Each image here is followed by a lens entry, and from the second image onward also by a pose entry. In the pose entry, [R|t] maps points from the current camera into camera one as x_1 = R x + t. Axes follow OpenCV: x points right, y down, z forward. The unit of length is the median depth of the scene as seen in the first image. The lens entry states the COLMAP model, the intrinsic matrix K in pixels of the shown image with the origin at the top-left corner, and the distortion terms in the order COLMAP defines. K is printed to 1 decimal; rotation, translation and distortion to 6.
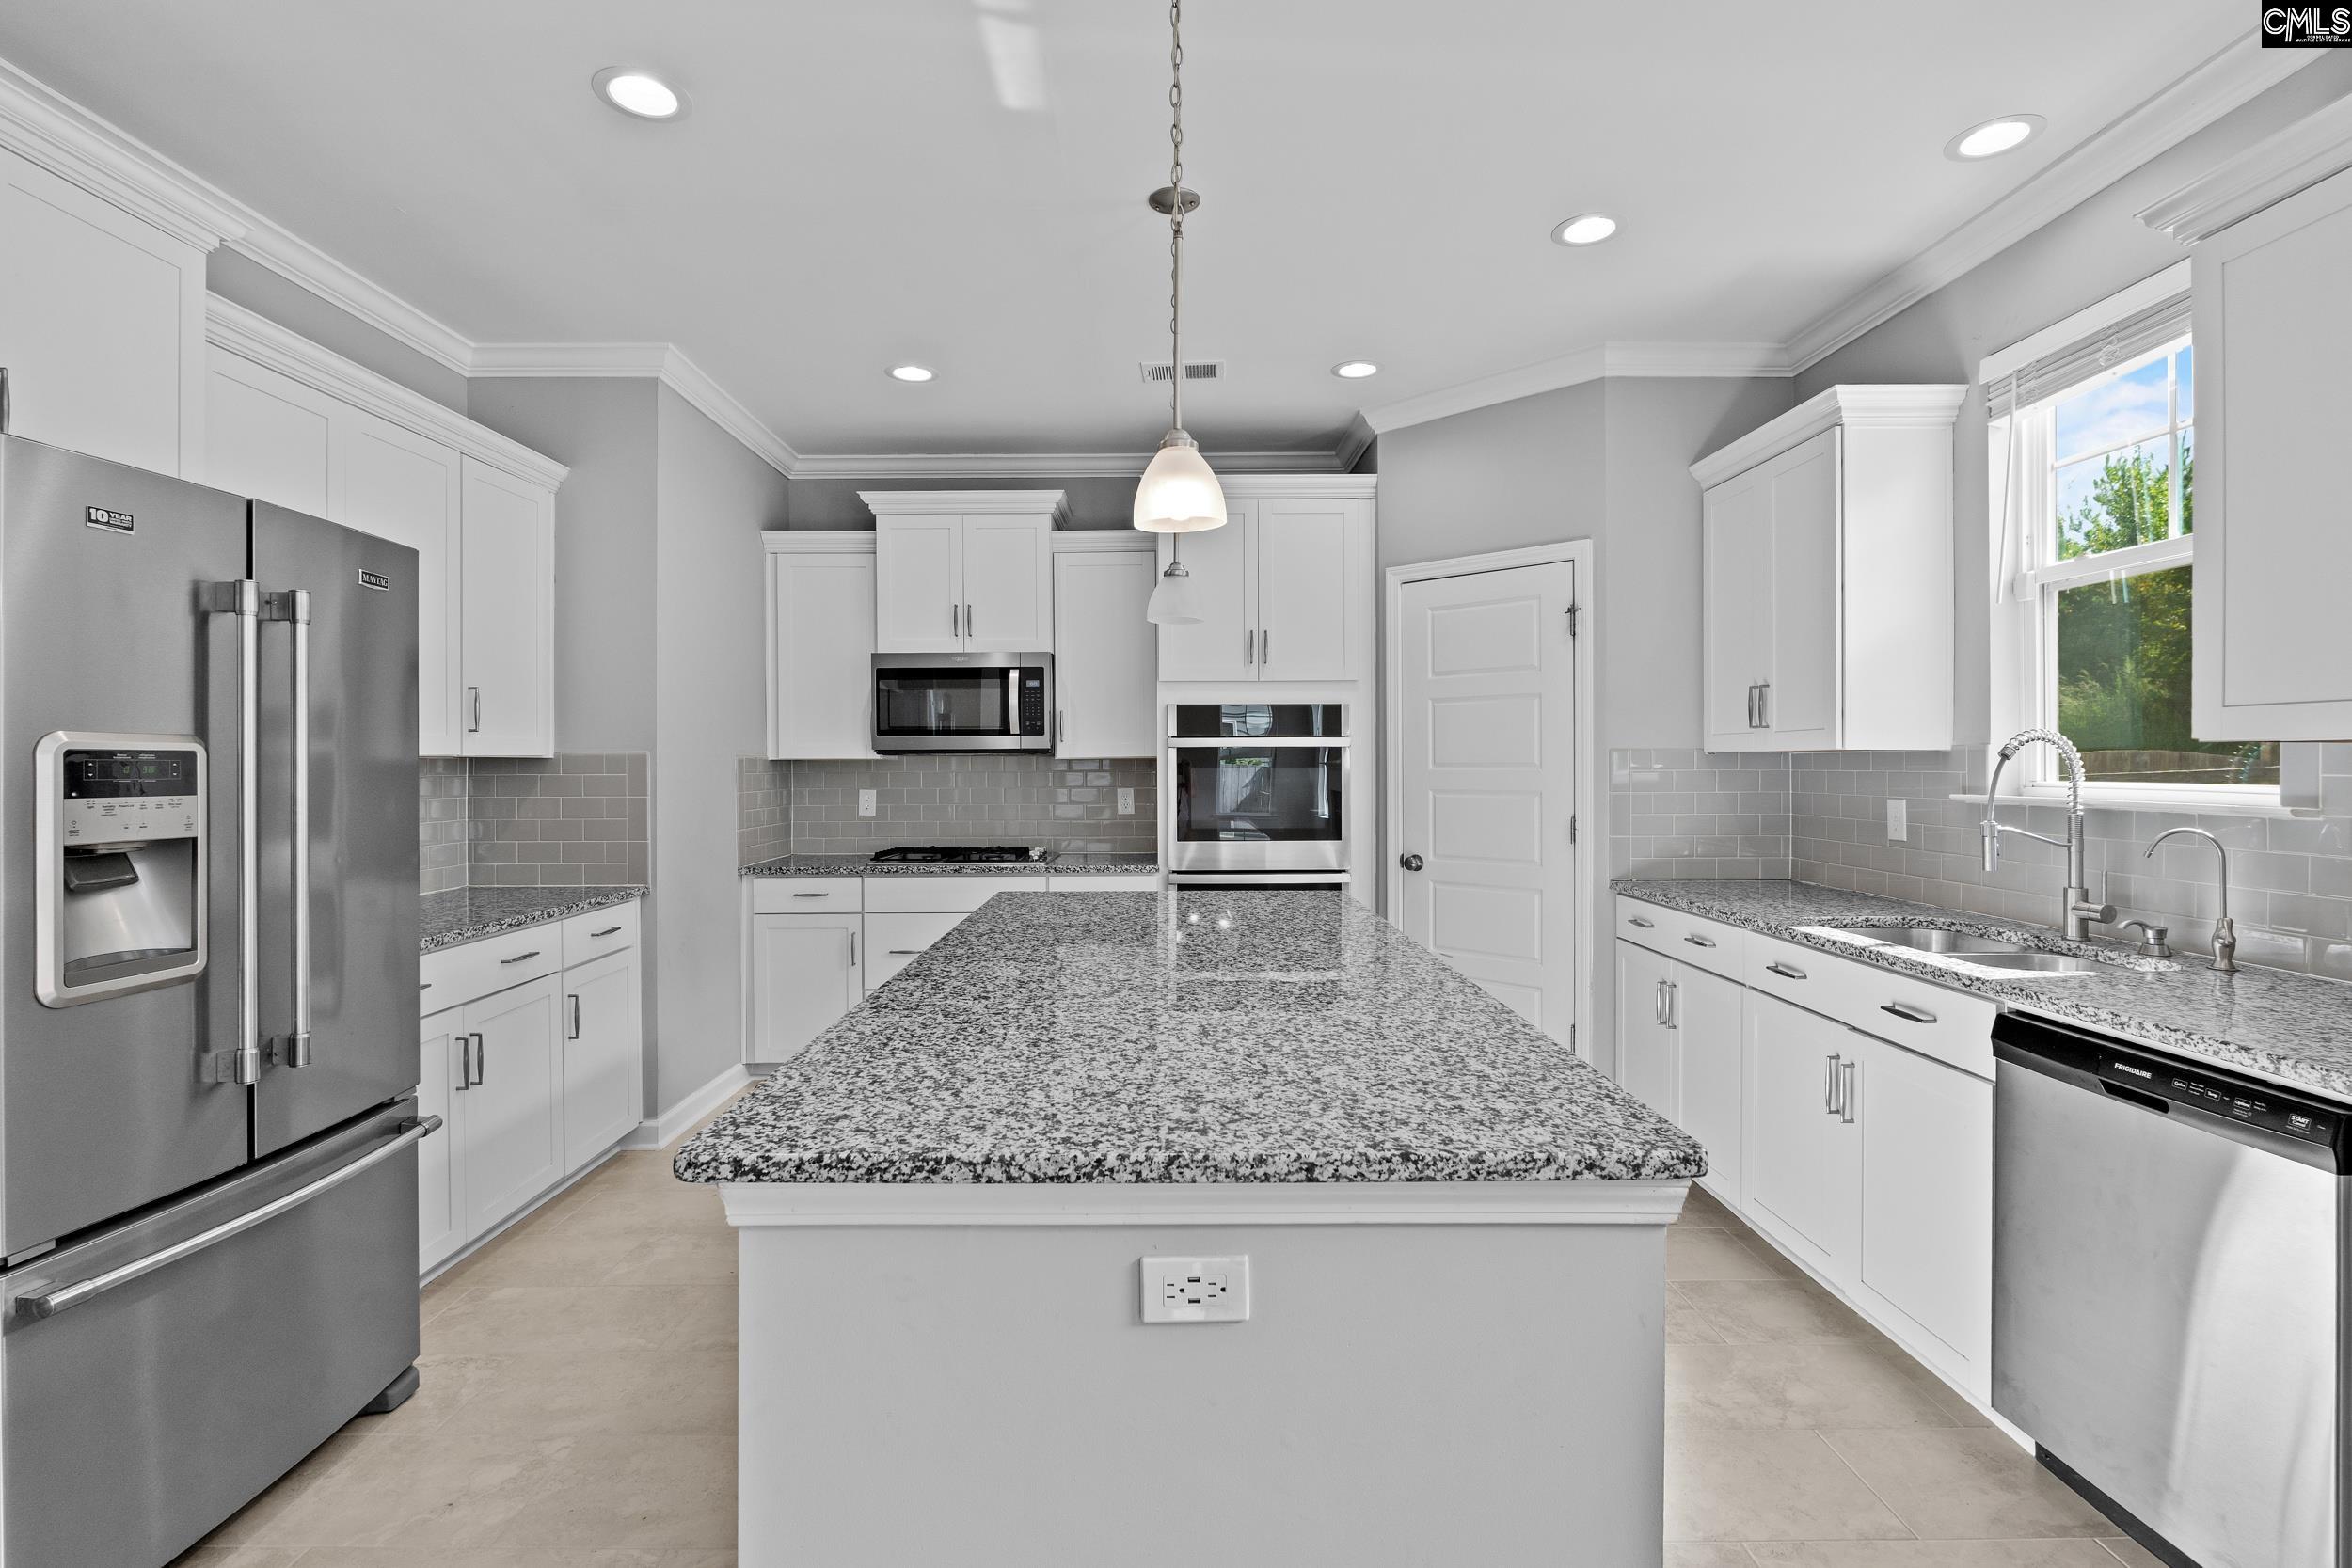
lens RADIAL K [[1078.6, 0, 1173.3], [0, 1078.6, 768.5], [0, 0, 1]] dist [-0.005181, -0.000052]
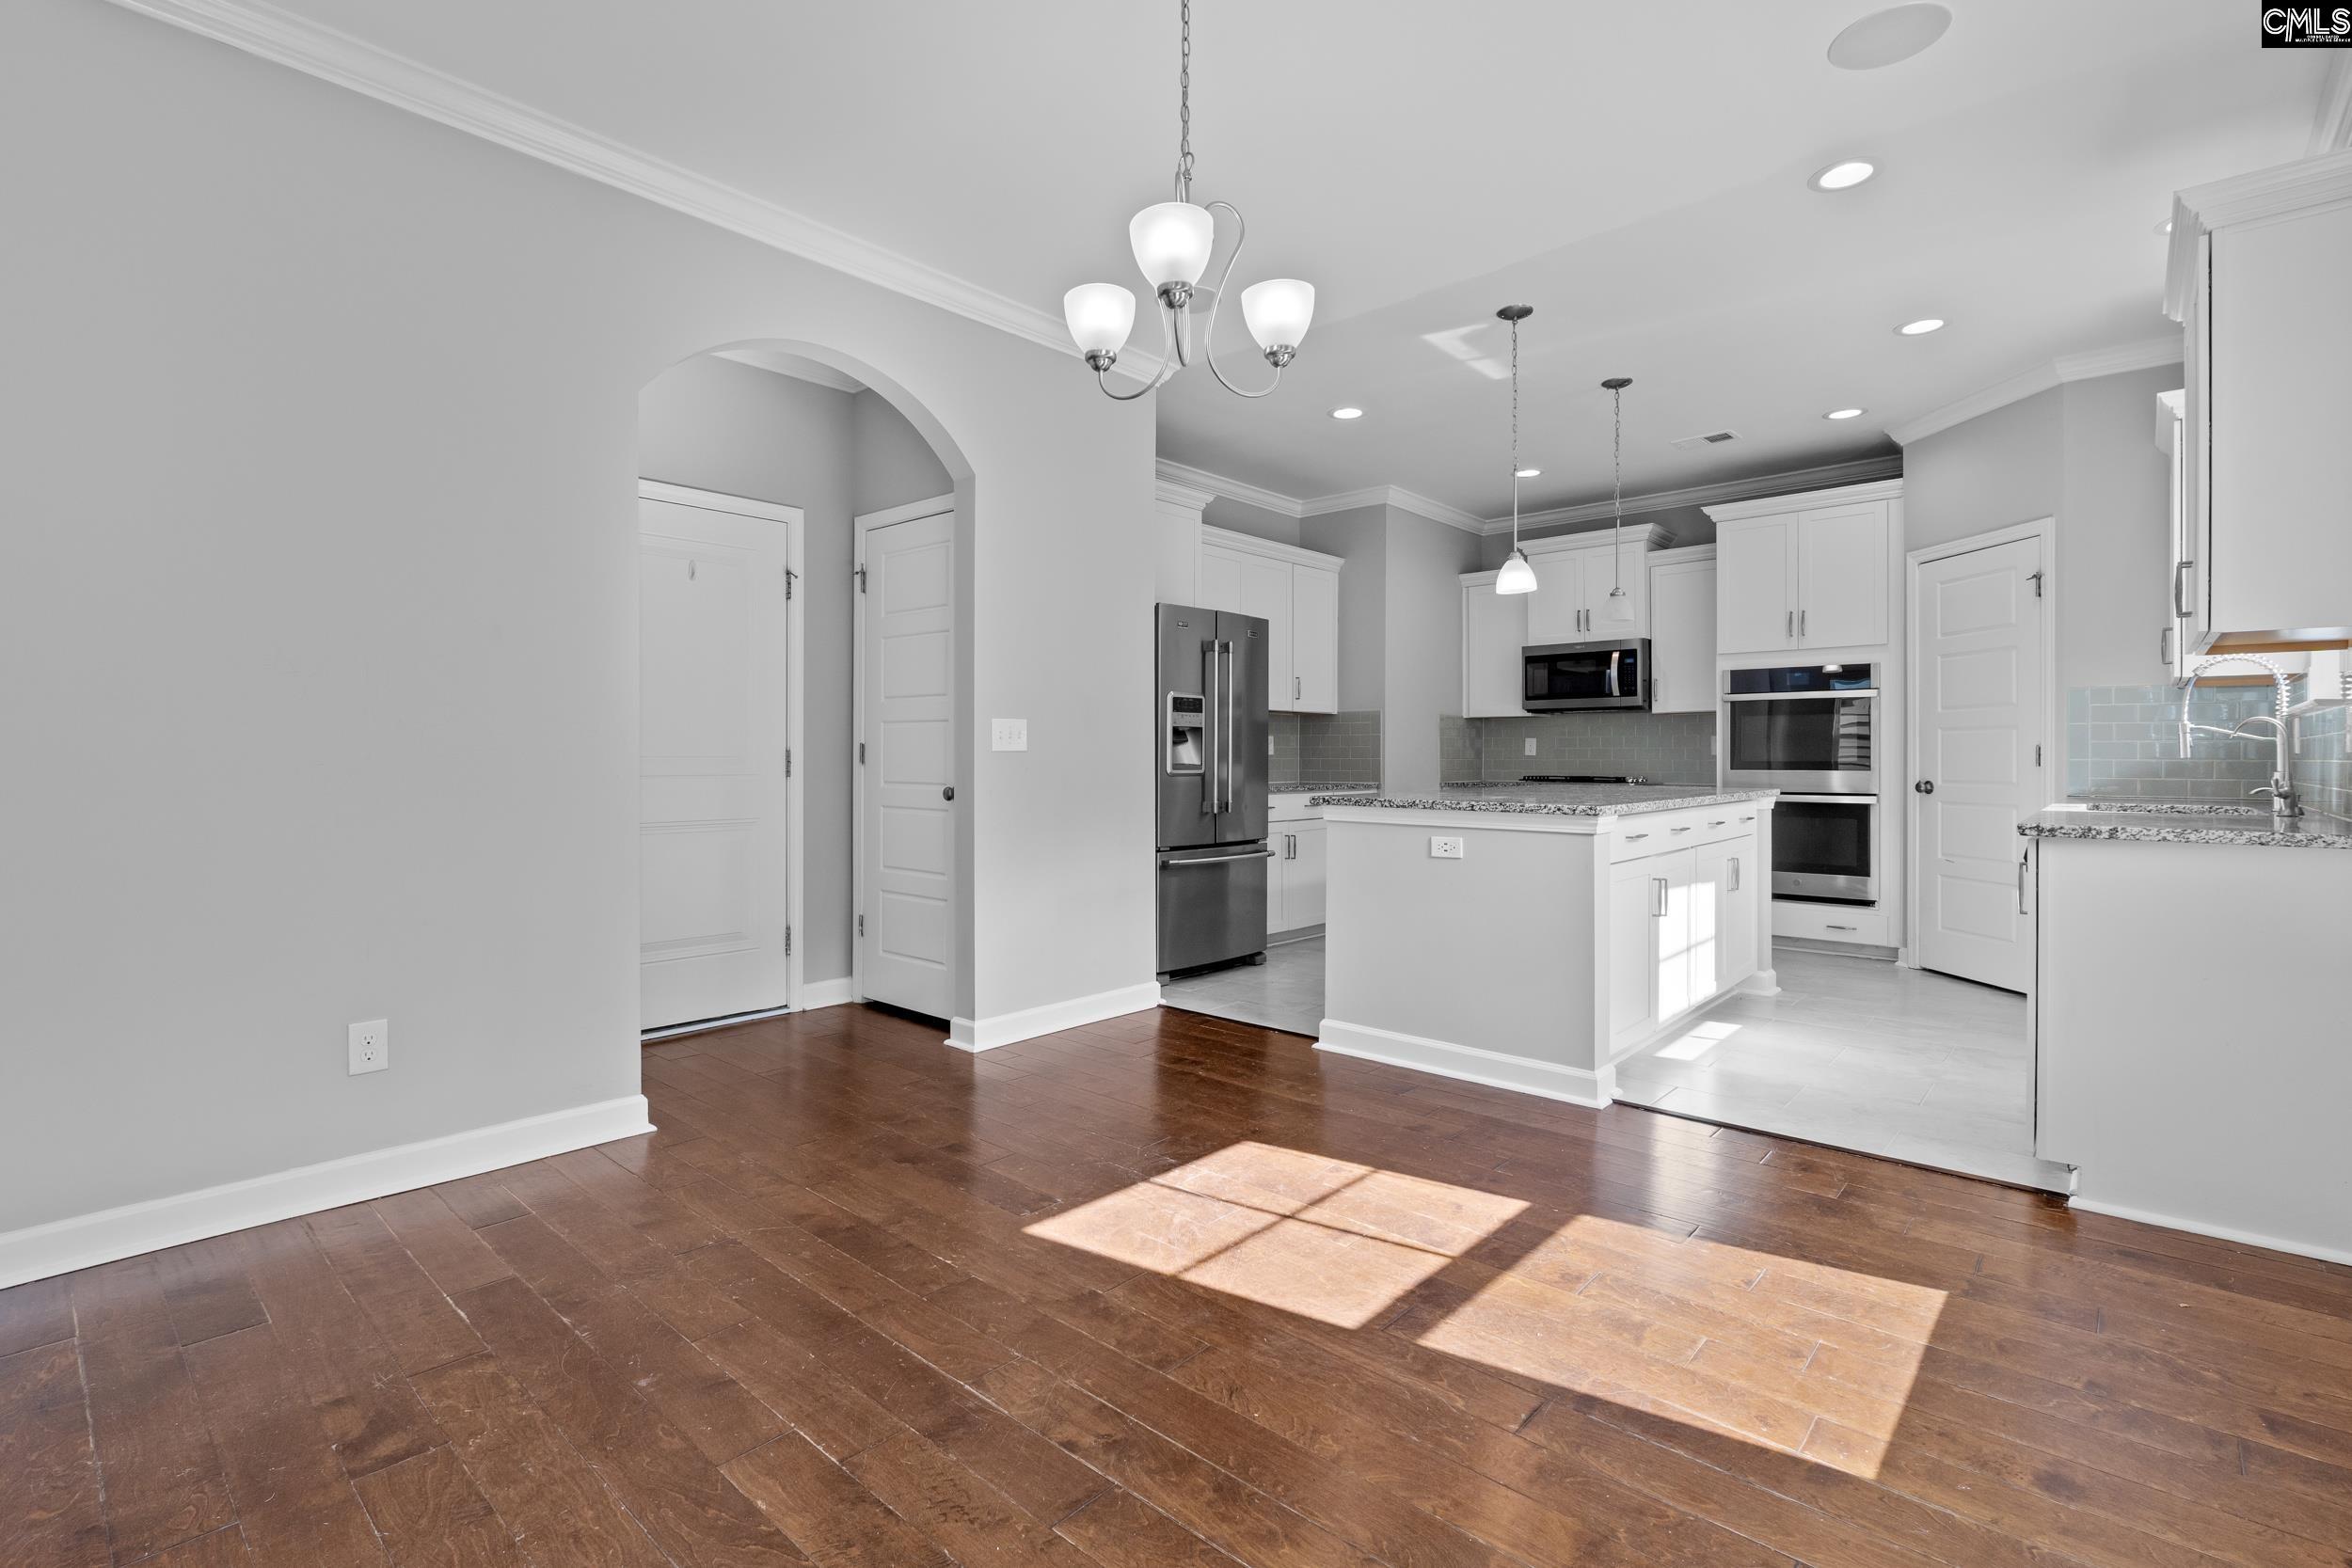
lens RADIAL K [[1078.6, 0, 1173.7], [0, 1078.6, 770.2], [0, 0, 1]] dist [-0.005181, -0.000052]
pose [[0.740552, 0.011830, -0.671895, 0.466679], [-0.006062, 0.999922, 0.010924, 0.066459], [0.671971, -0.004017, 0.740566, -0.568407]]
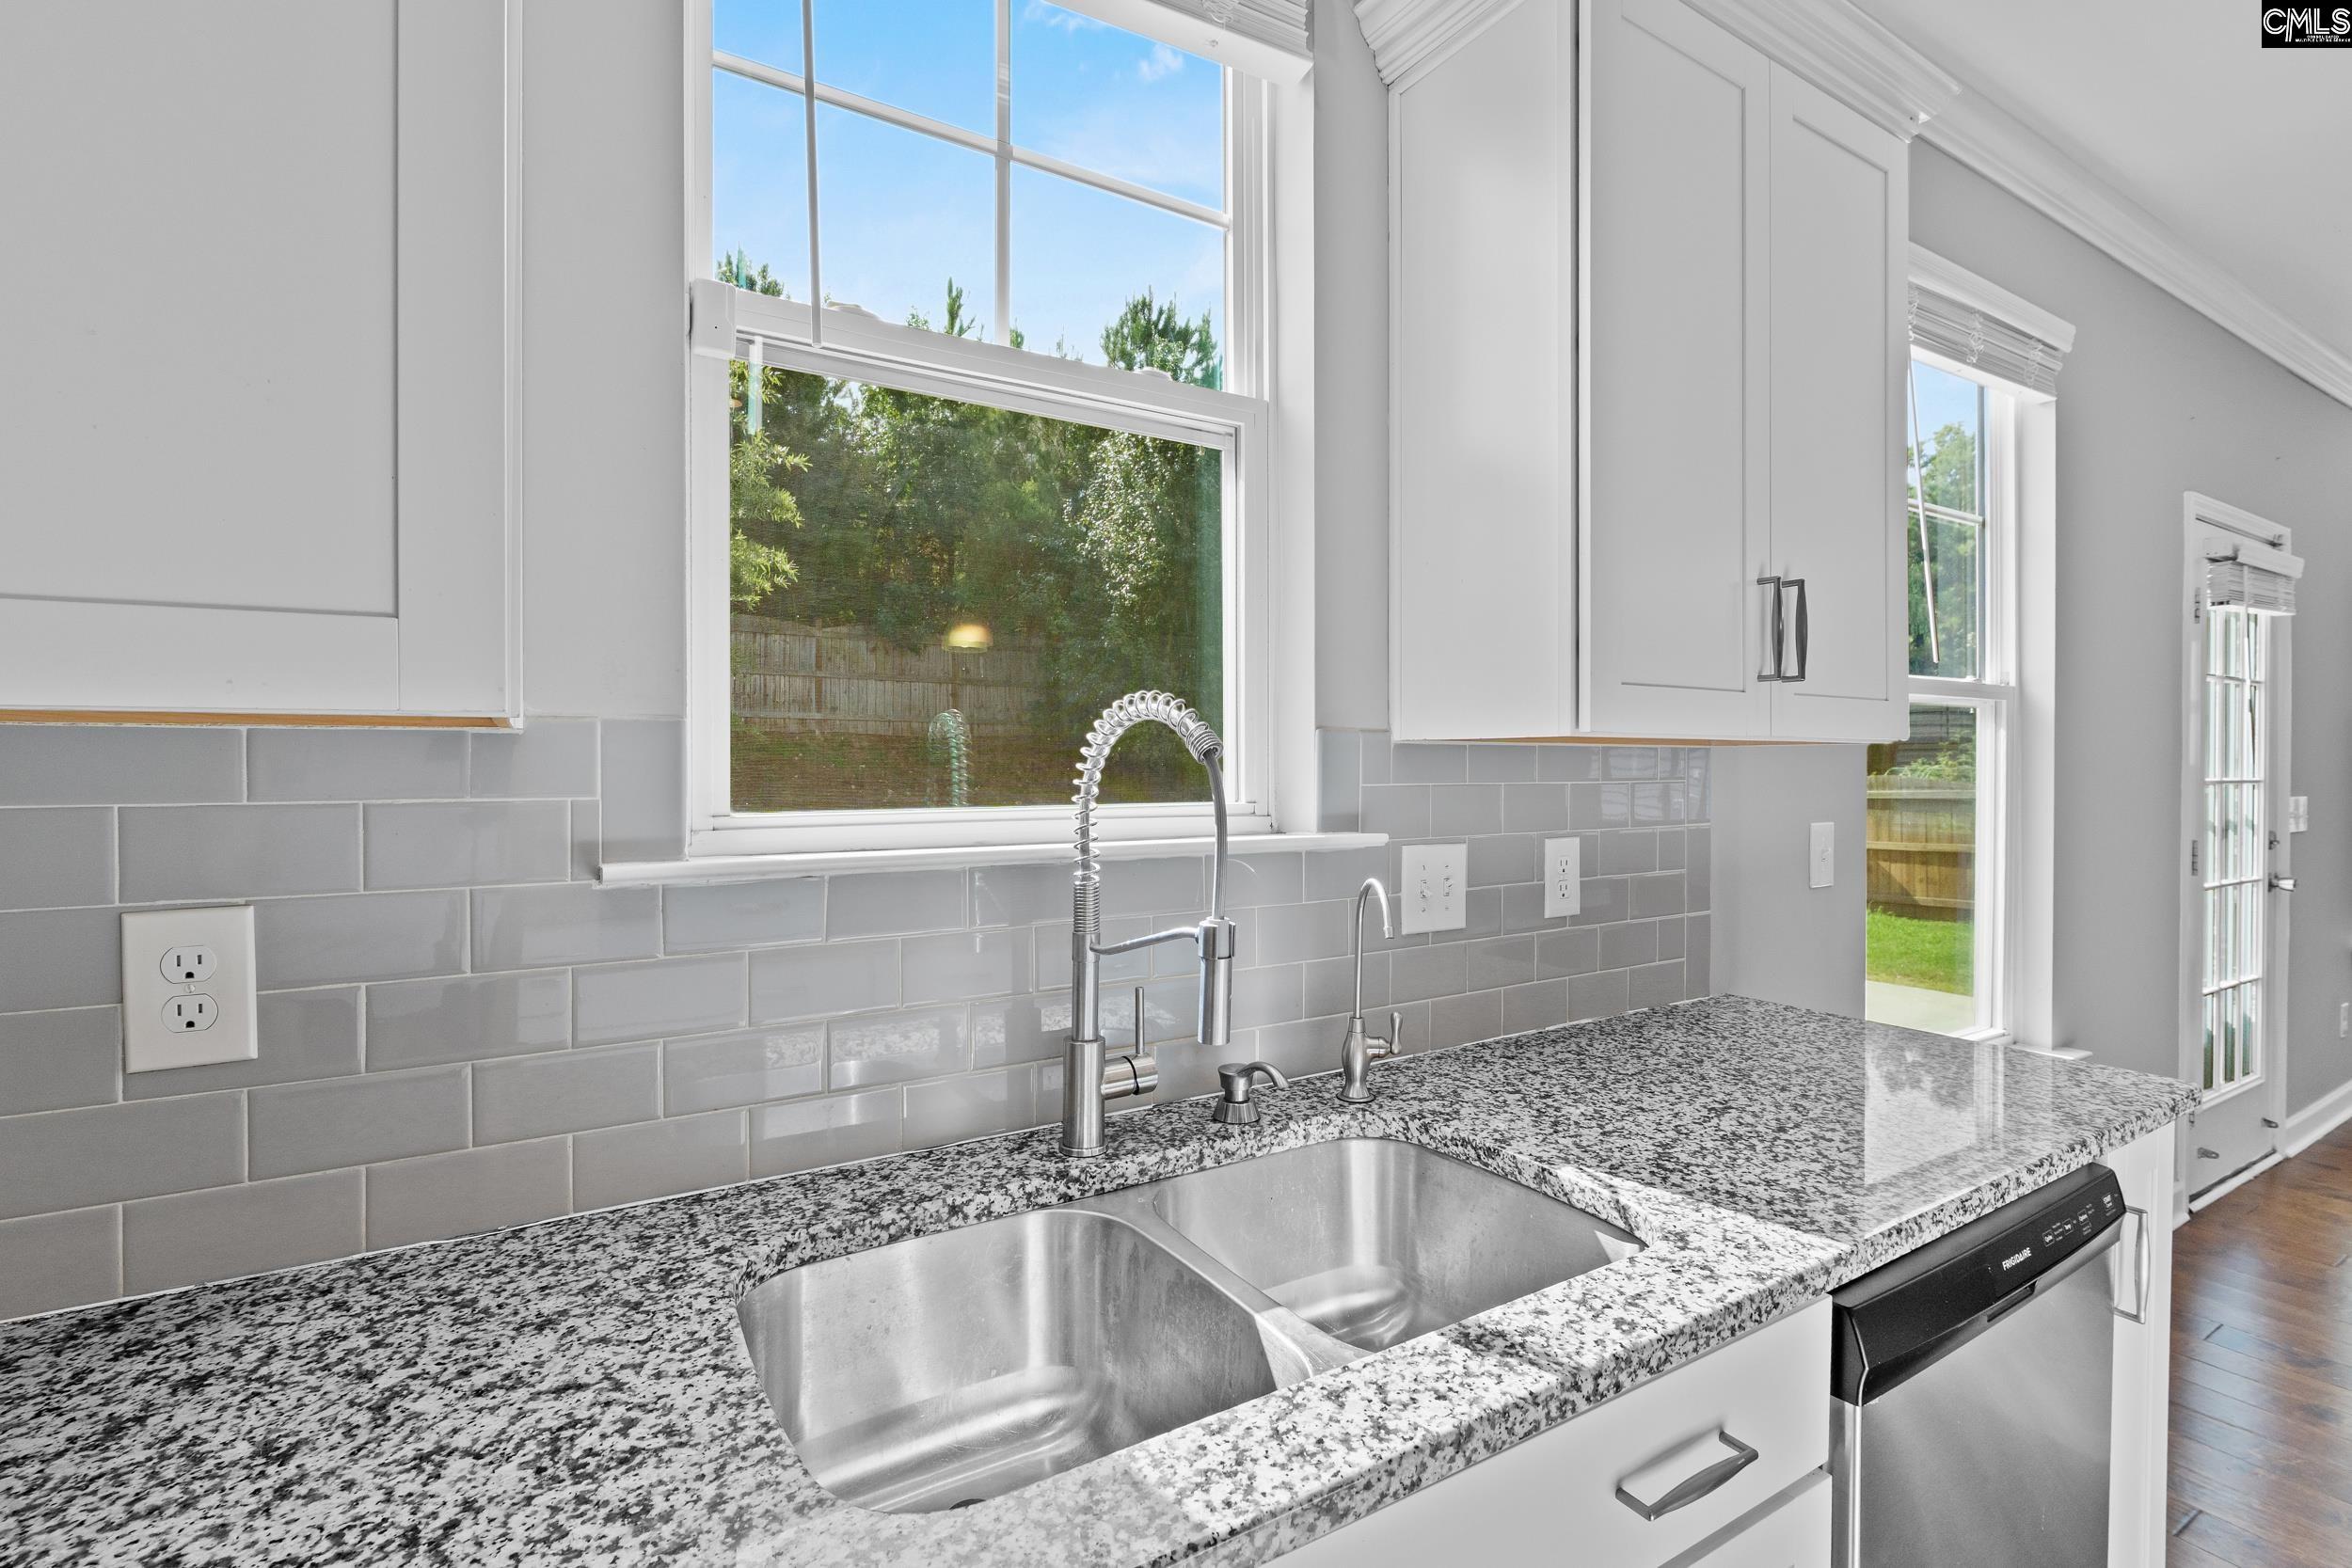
lens RADIAL K [[1078.6, 0, 1192.4], [0, 1078.6, 774.6], [0, 0, 1]] dist [-0.005181, -0.000052]
pose [[-0.517269, -0.007869, 0.855787, 0.268774], [0.004916, 0.999914, 0.012165, -0.004409], [-0.855809, 0.010500, -0.517185, 0.761907]]
